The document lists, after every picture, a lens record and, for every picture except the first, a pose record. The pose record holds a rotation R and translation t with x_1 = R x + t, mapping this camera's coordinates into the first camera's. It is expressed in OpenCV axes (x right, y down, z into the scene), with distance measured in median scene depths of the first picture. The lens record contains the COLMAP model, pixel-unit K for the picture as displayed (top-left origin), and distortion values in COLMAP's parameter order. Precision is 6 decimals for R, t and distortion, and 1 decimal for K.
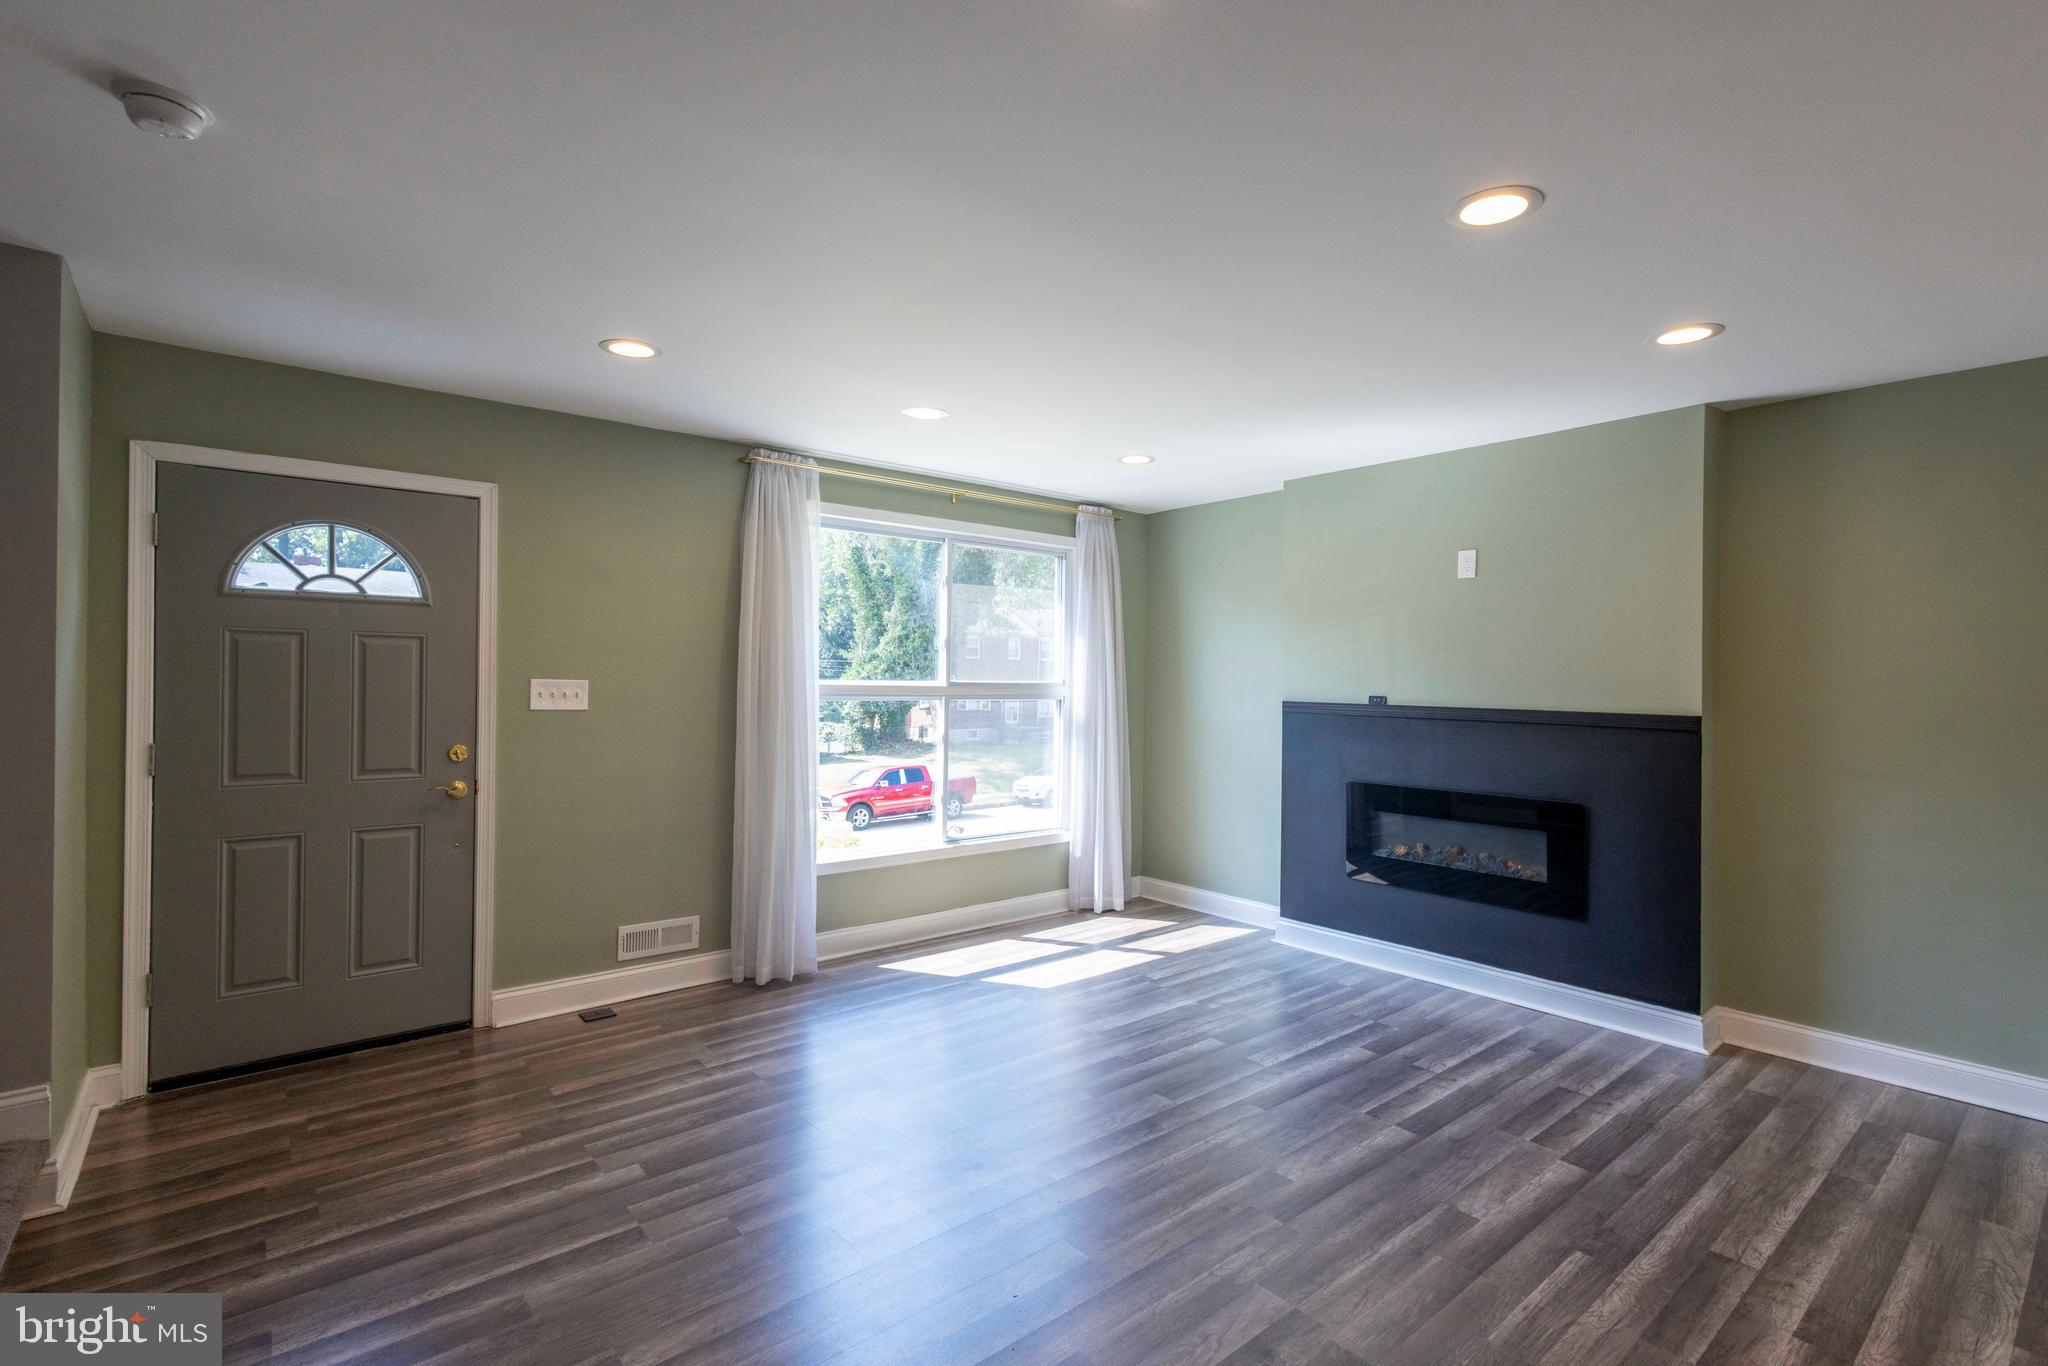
lens RADIAL K [[939.1, 0, 1032.2], [0, 939.1, 682.1], [0, 0, 1]] dist [0.006431, -0.001047]
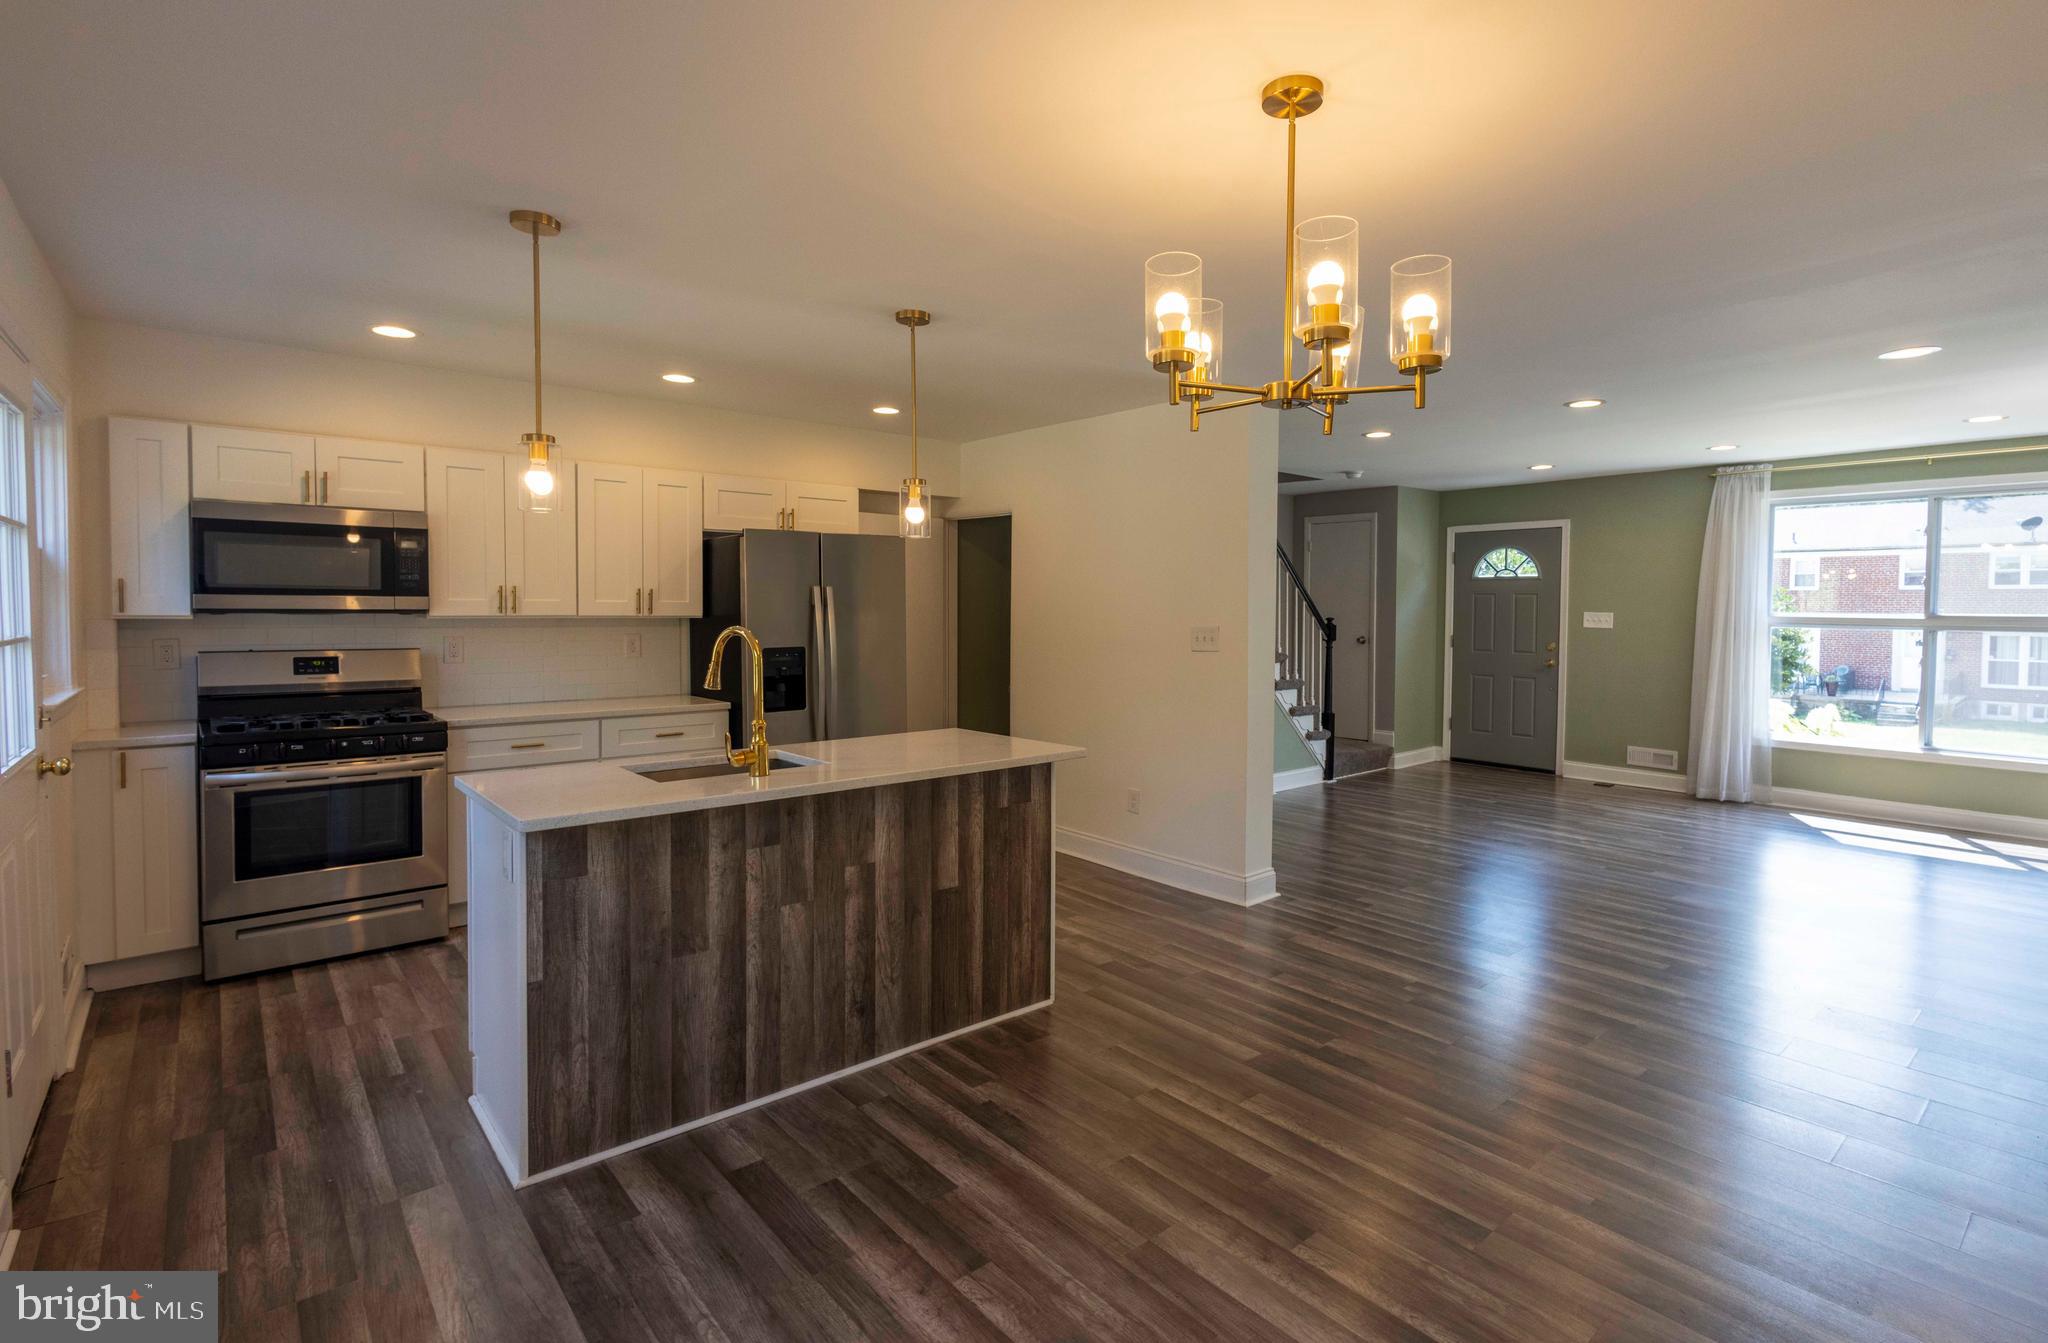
lens RADIAL K [[974.1, 0, 1068.0], [0, 974.1, 630.4], [0, 0, 1]] dist [0.019243, 0.000959]
pose [[0.026296, 0.016423, -0.999519, 1.484740], [-0.008358, 0.999834, 0.016208, 0.010684], [0.999619, 0.007927, 0.026429, -0.159437]]
